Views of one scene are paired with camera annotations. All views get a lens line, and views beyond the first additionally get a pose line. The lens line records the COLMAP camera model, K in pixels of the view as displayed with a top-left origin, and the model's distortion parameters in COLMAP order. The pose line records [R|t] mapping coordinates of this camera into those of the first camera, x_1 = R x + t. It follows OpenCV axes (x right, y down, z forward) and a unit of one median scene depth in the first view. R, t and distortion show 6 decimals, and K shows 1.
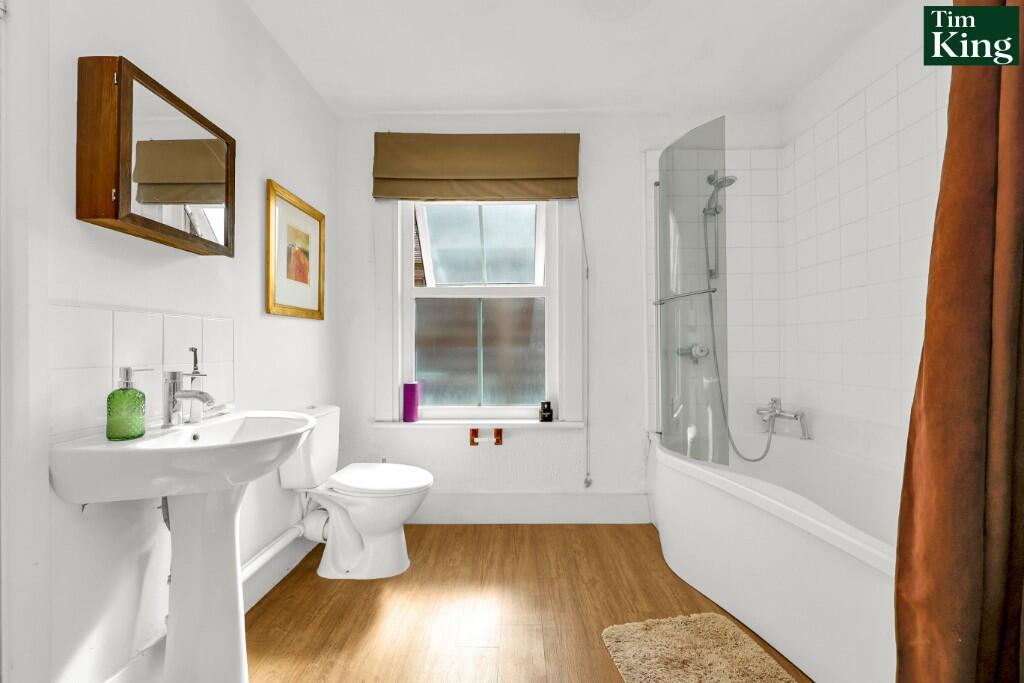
lens RADIAL K [[408.6, 0, 502.5], [0, 408.6, 347.4], [0, 0, 1]] dist [-0.000437, 0.000045]
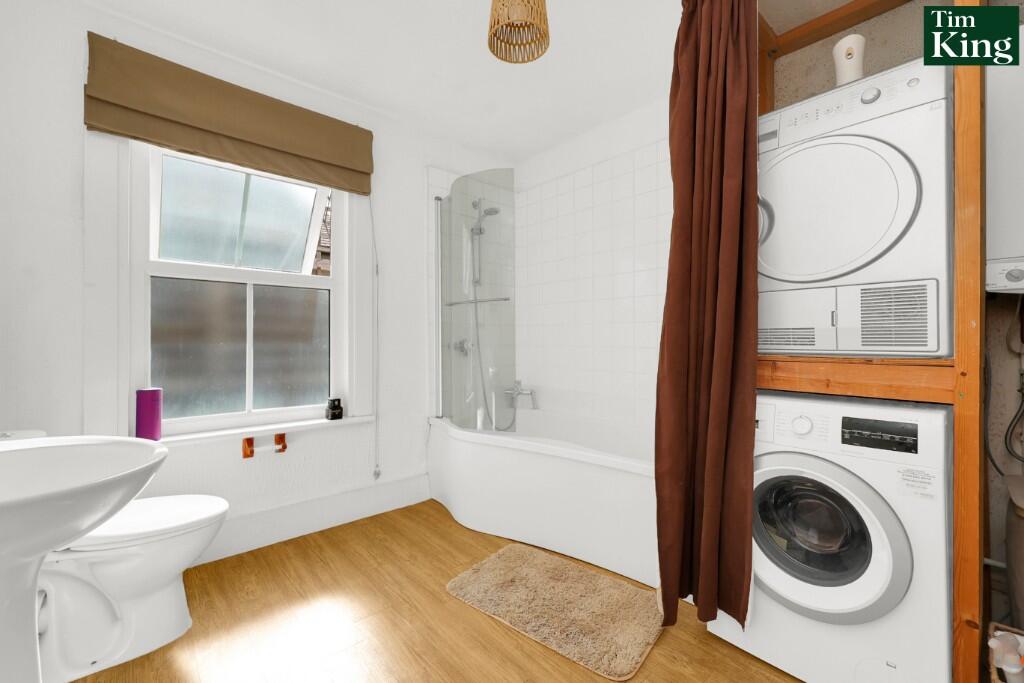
lens RADIAL K [[416.4, 0, 512.0], [0, 416.4, 341.5], [0, 0, 1]] dist [-0.002248, -0.000348]
pose [[0.746108, 0.004113, 0.665812, -0.240614], [-0.003664, 0.999991, -0.002072, -0.000315], [-0.665815, -0.000894, 0.746116, -0.002115]]
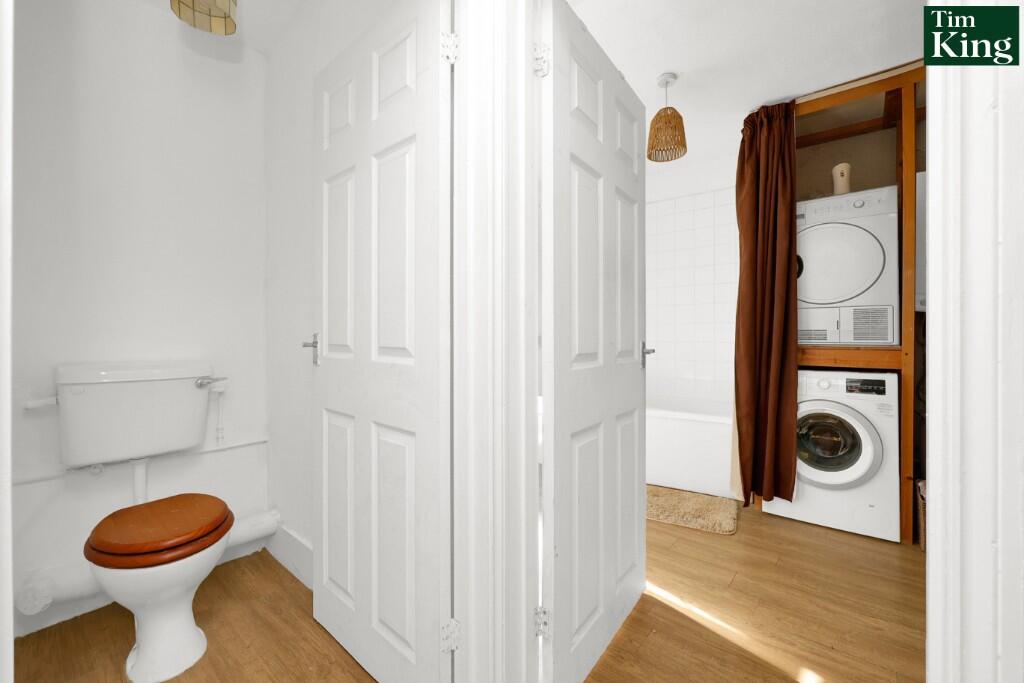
lens RADIAL K [[416.4, 0, 512.0], [0, 416.4, 341.5], [0, 0, 1]] dist [-0.002248, -0.000348]
pose [[0.633750, -0.002456, 0.773534, -0.759601], [-0.004733, 0.999964, 0.007053, 0.002338], [-0.773523, -0.008131, 0.633715, 0.089168]]
